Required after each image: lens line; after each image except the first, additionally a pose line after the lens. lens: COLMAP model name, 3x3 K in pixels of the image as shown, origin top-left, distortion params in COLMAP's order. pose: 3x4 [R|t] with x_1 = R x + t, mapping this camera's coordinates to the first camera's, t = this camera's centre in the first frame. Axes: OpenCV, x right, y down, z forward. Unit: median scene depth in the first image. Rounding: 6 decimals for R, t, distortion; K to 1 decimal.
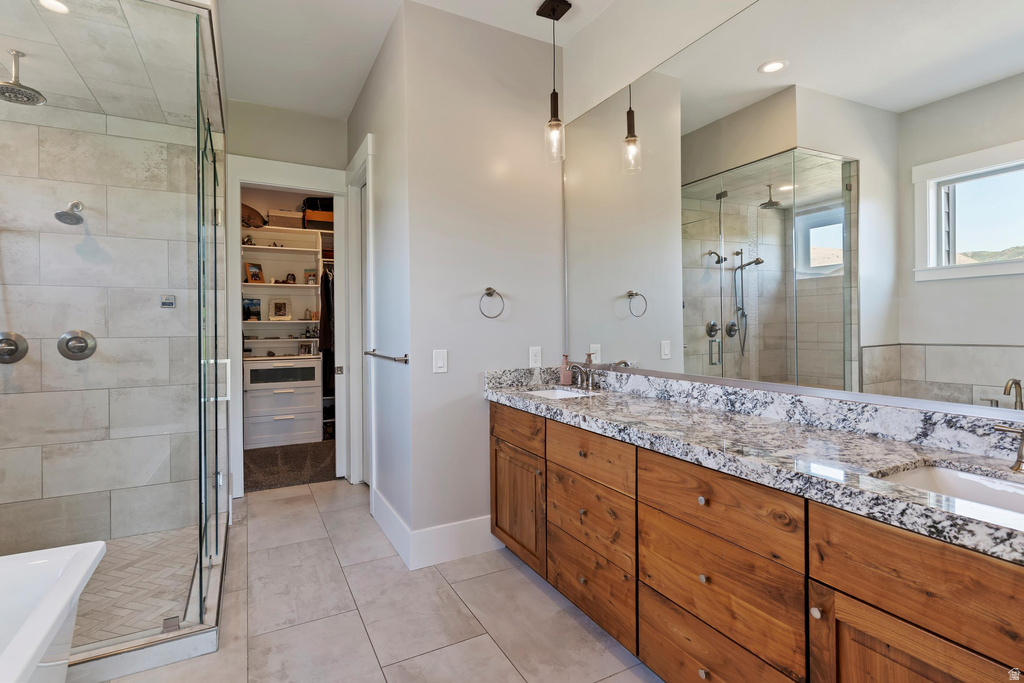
lens RADIAL K [[491.5, 0, 508.8], [0, 491.5, 331.7], [0, 0, 1]] dist [0.001195, 0.001935]
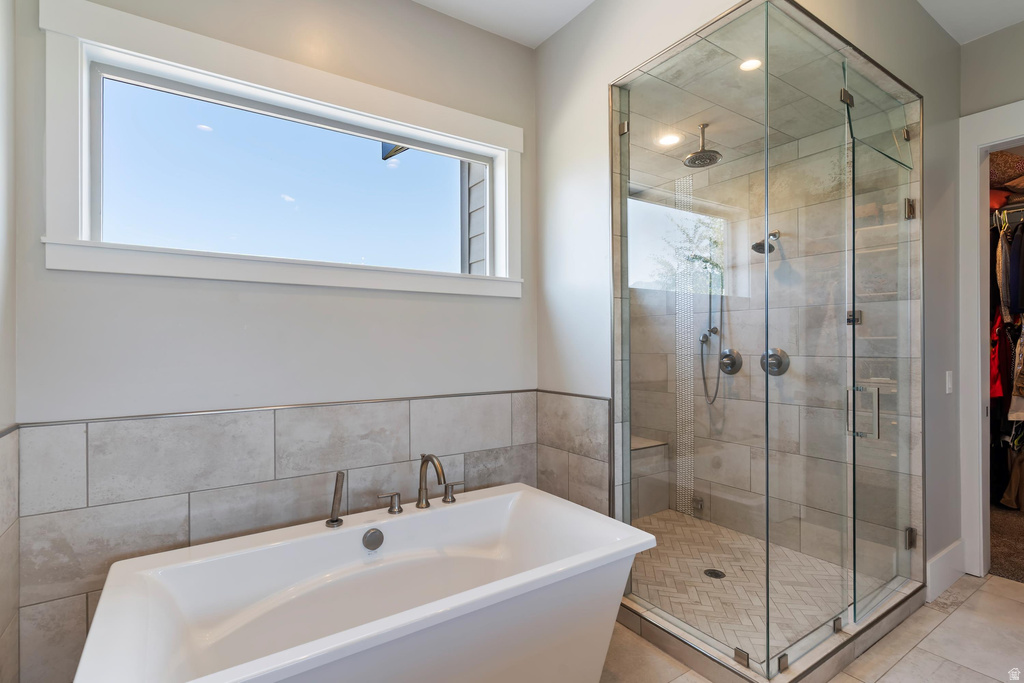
lens RADIAL K [[491.5, 0, 511.3], [0, 491.5, 344.9], [0, 0, 1]] dist [0.001195, 0.001935]
pose [[0.114696, 0.003262, -0.993395, 0.143816], [-0.007347, 0.999970, 0.002435, -0.008551], [0.993373, 0.007019, 0.114717, 0.294925]]
